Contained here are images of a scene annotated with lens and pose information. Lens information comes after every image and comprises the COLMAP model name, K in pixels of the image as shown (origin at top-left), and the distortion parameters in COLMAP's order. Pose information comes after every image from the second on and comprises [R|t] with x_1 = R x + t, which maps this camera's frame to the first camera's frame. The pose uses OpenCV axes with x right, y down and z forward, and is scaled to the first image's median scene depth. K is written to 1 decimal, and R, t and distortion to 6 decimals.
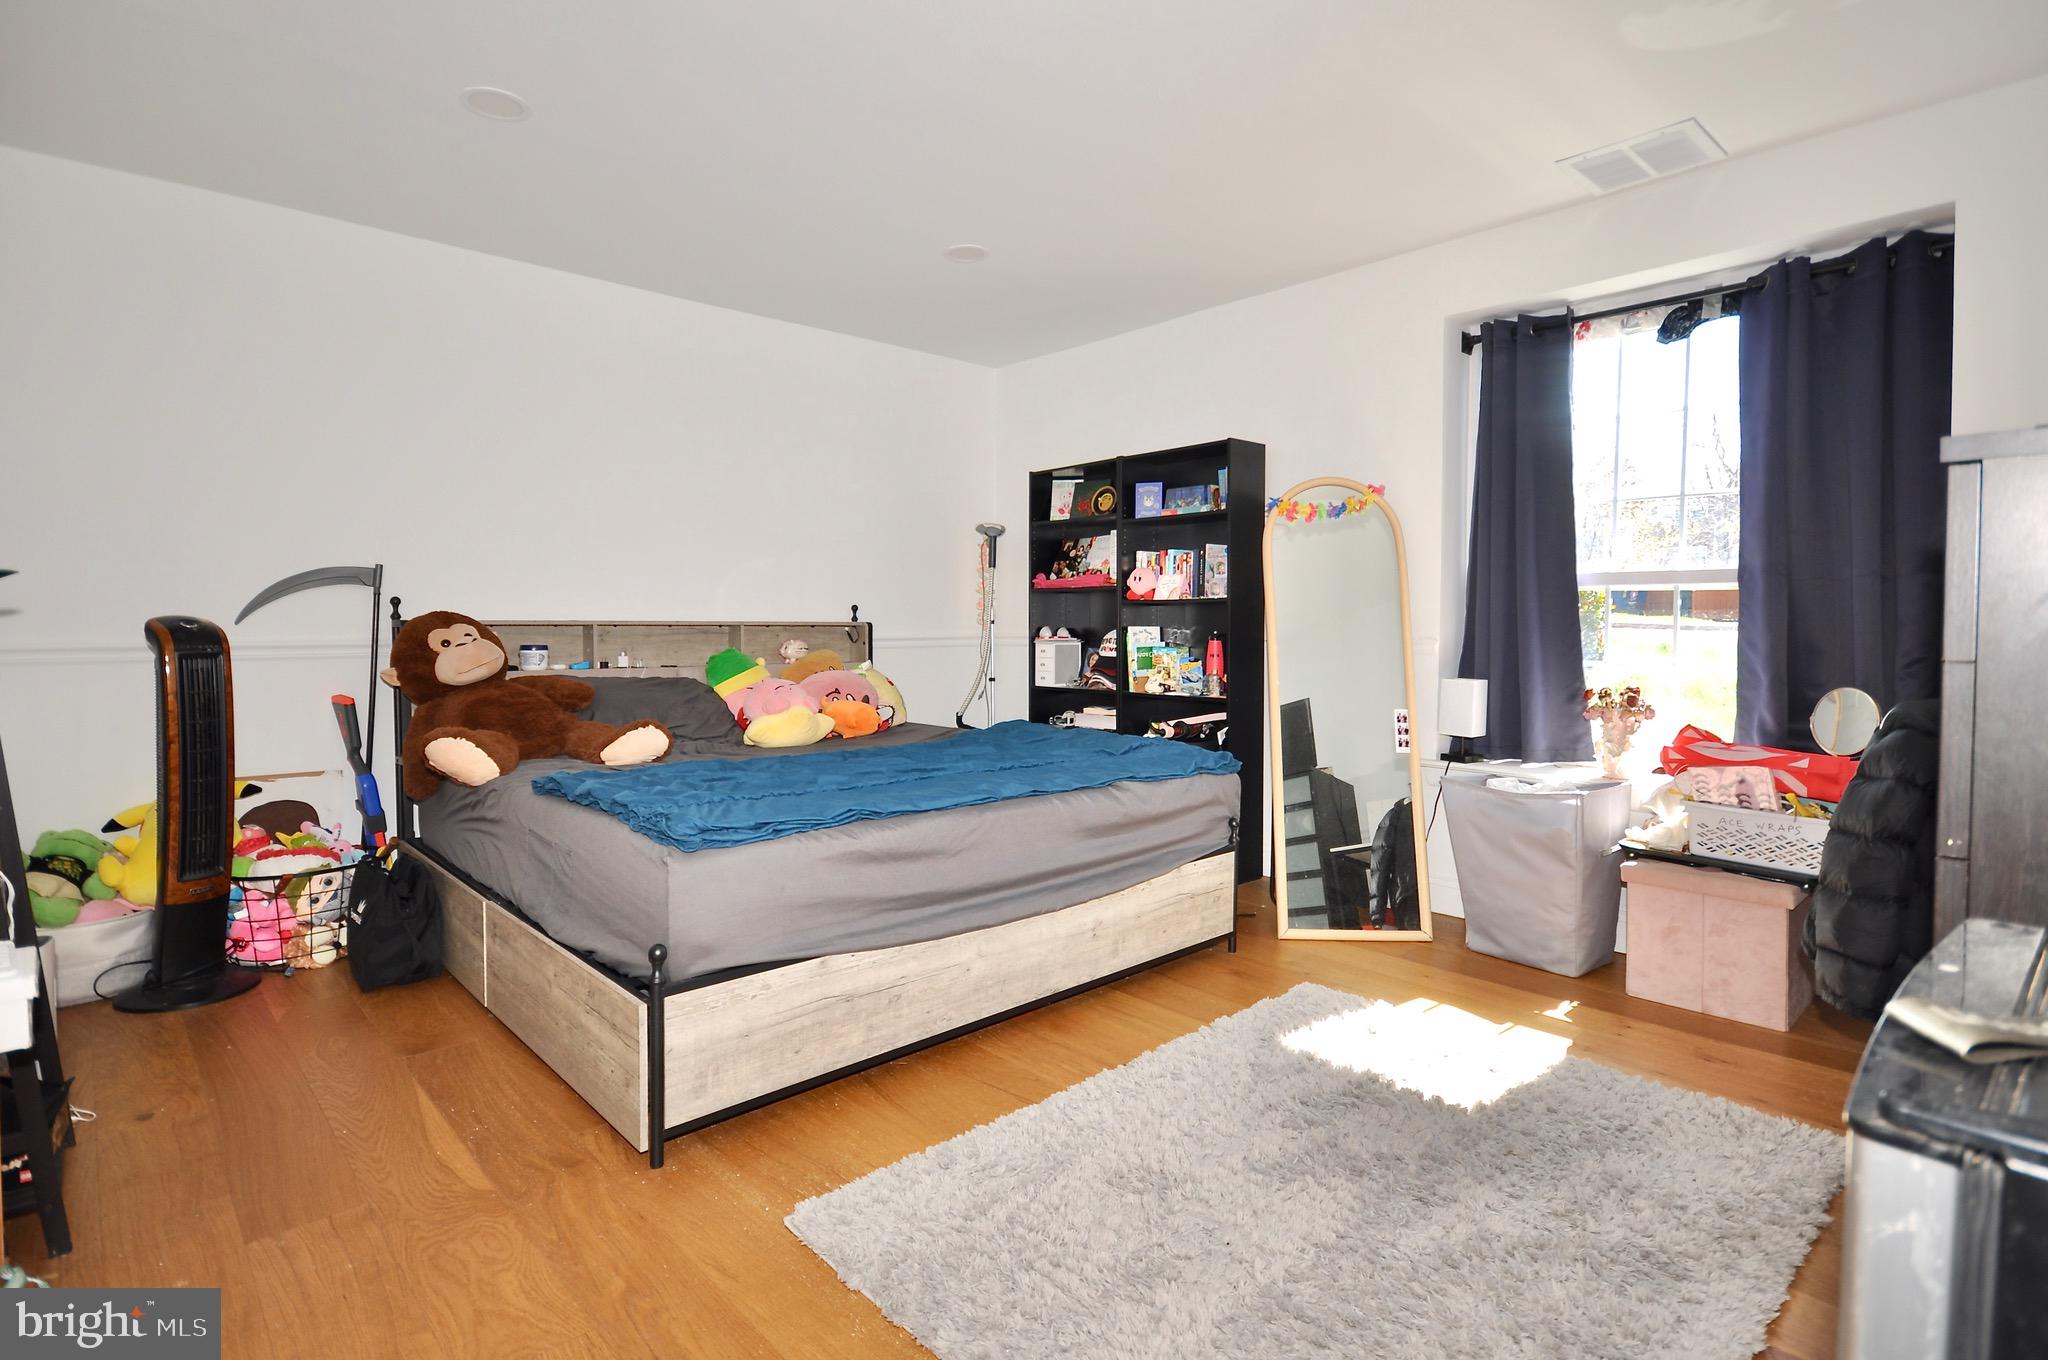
lens RADIAL K [[1025.6, 0, 1023.8], [0, 1025.6, 642.3], [0, 0, 1]] dist [0.004277, -0.001034]
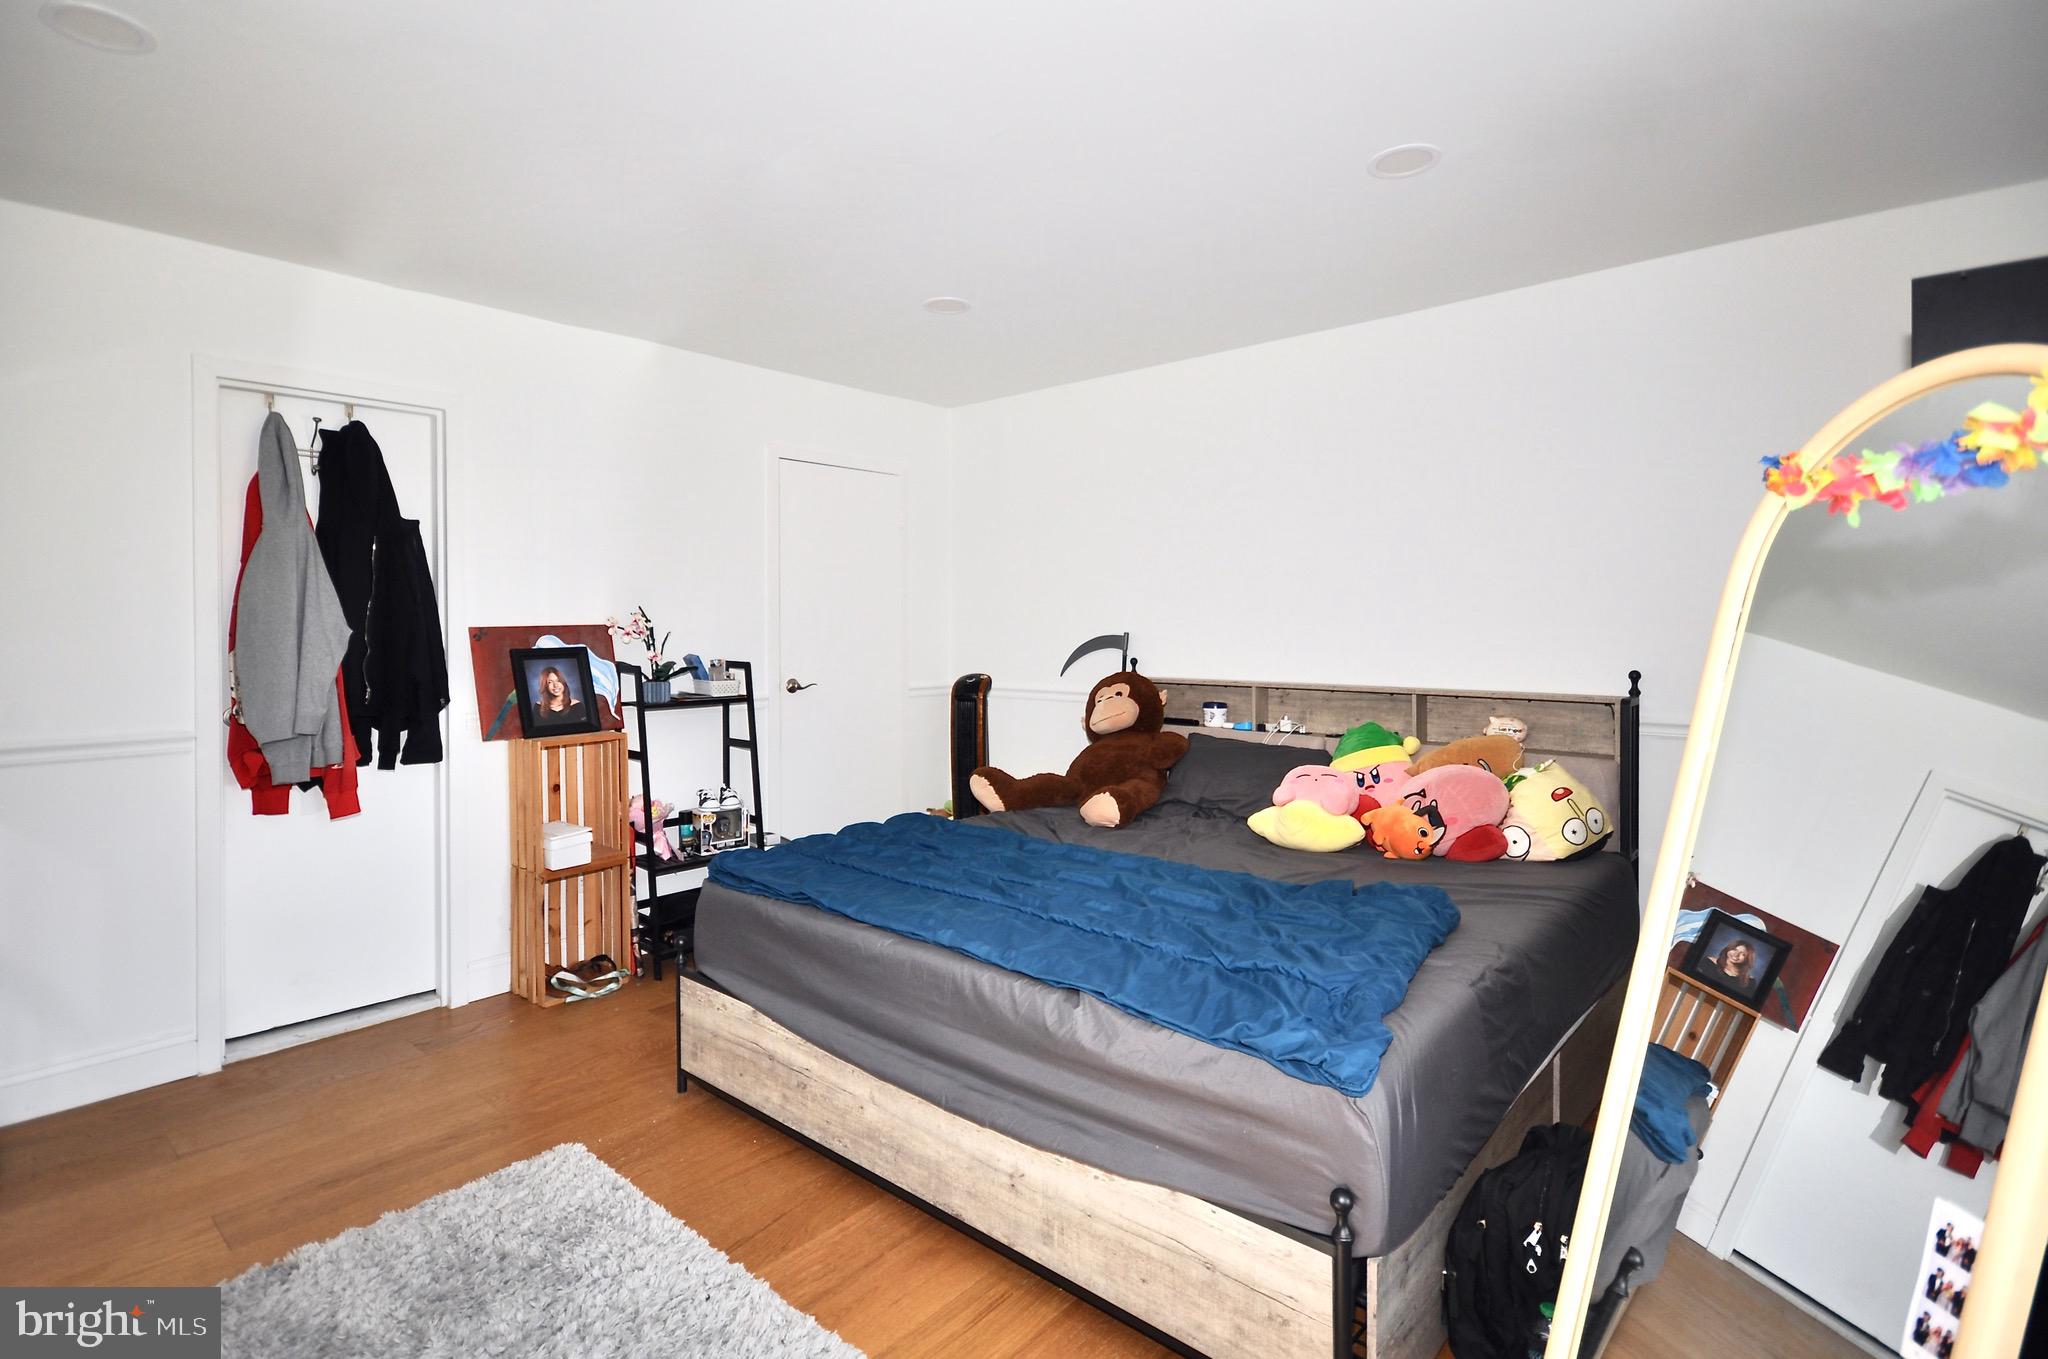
lens RADIAL K [[1025.6, 0, 1023.8], [0, 1025.6, 641.8], [0, 0, 1]] dist [0.004277, -0.001034]
pose [[0.086254, 0.016951, -0.996129, 0.719550], [-0.014582, 0.999770, 0.015751, -0.094237], [0.996166, 0.013167, 0.086481, 0.882209]]
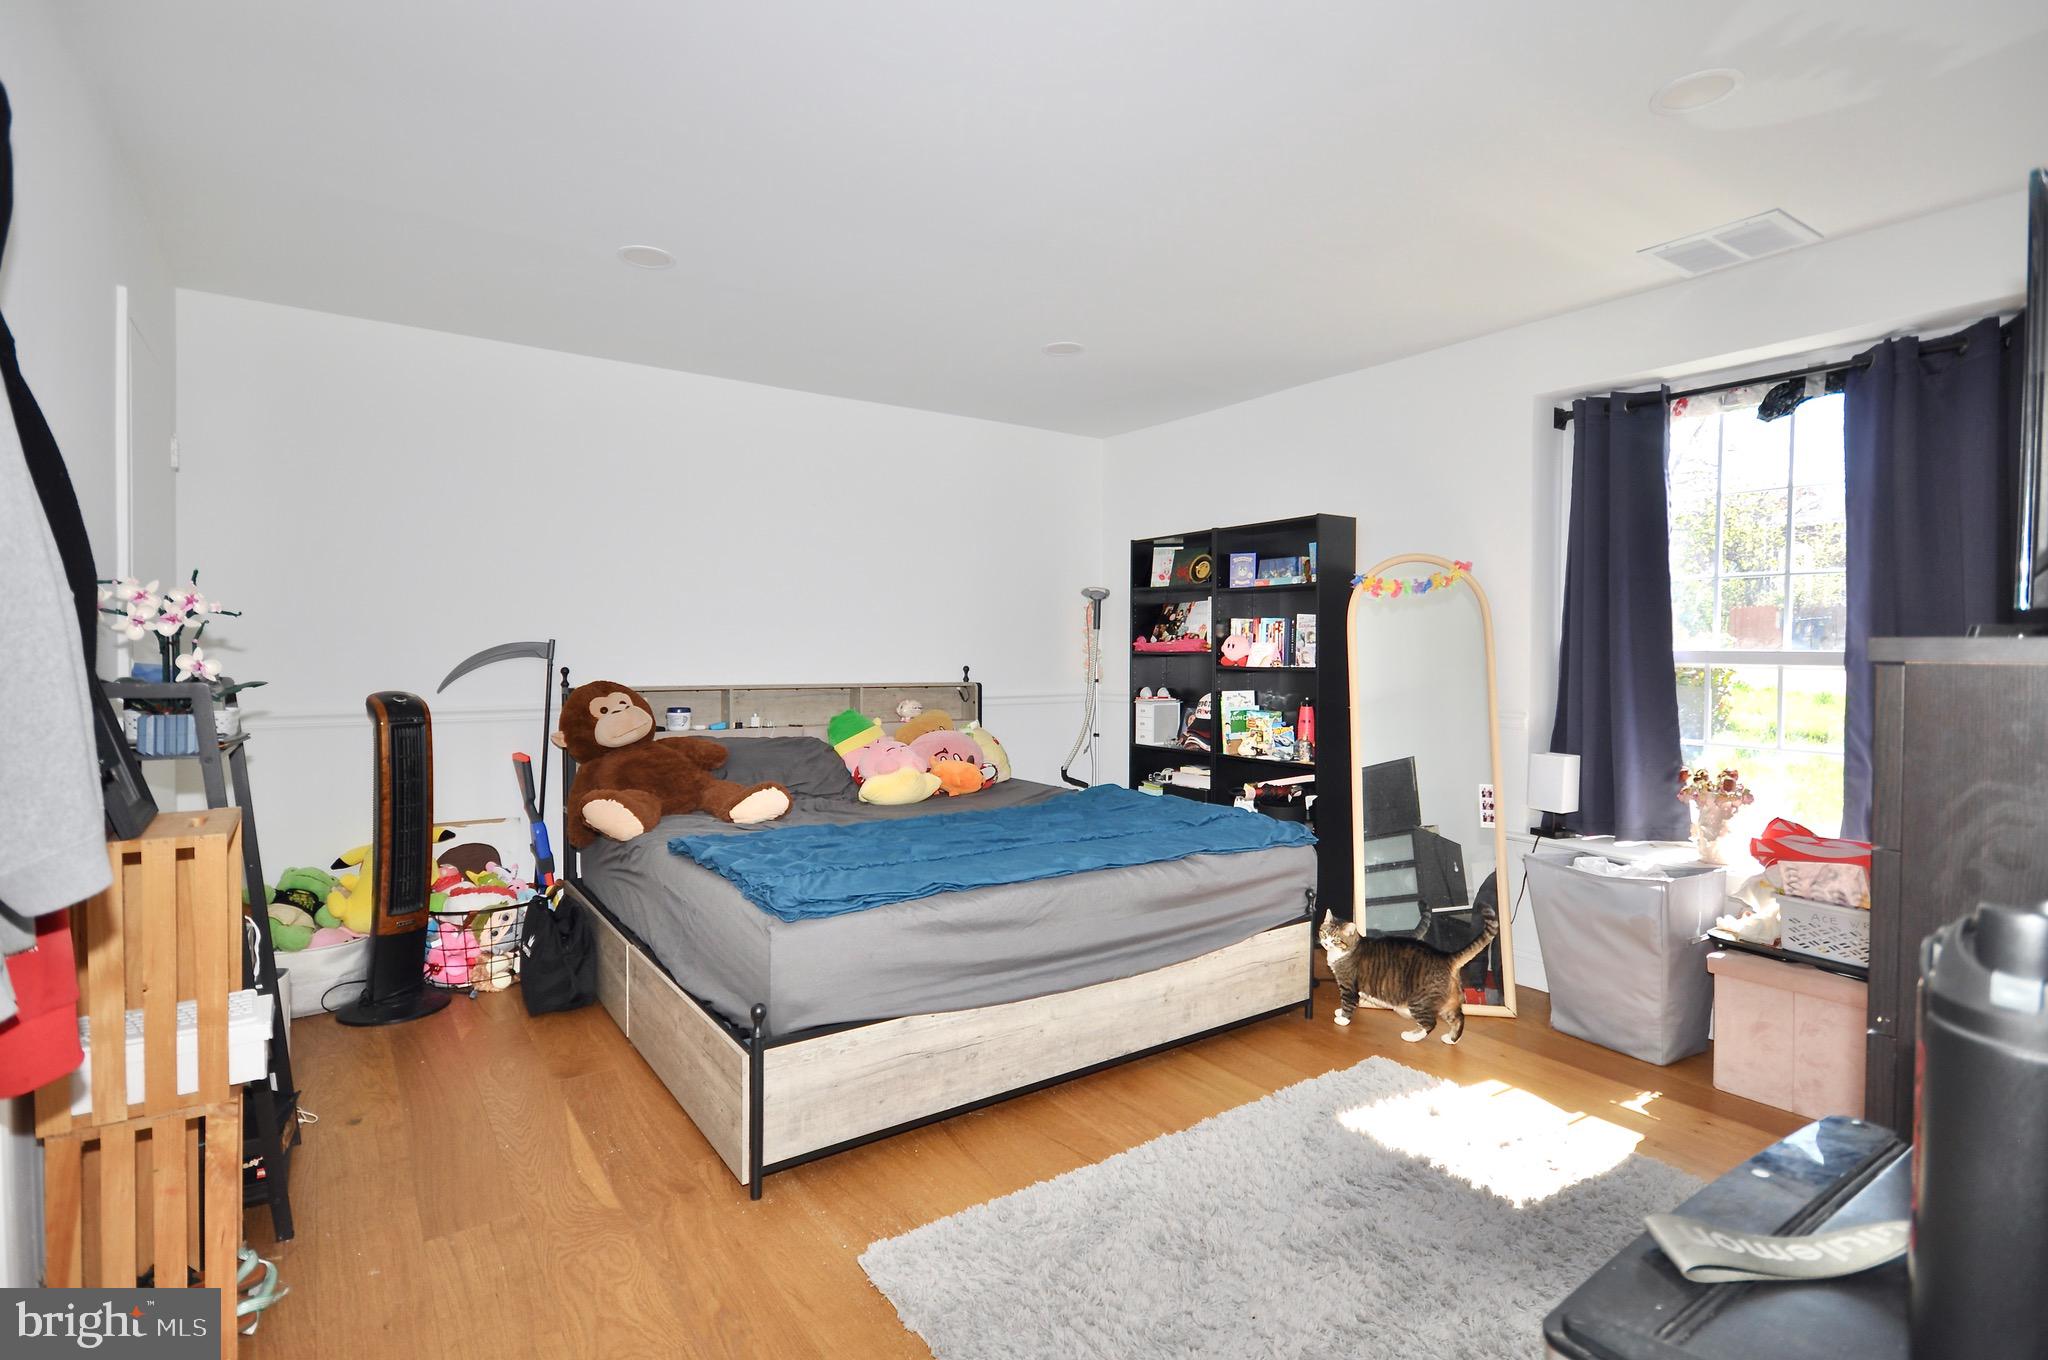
lens RADIAL K [[998.9, 0, 1022.7], [0, 998.9, 654.0], [0, 0, 1]] dist [0.004505, 0.000911]
pose [[0.990904, 0.005736, -0.134450, 0.055083], [-0.007753, 0.999865, -0.014484, -0.054297], [0.134348, 0.015395, 0.990815, -0.049390]]
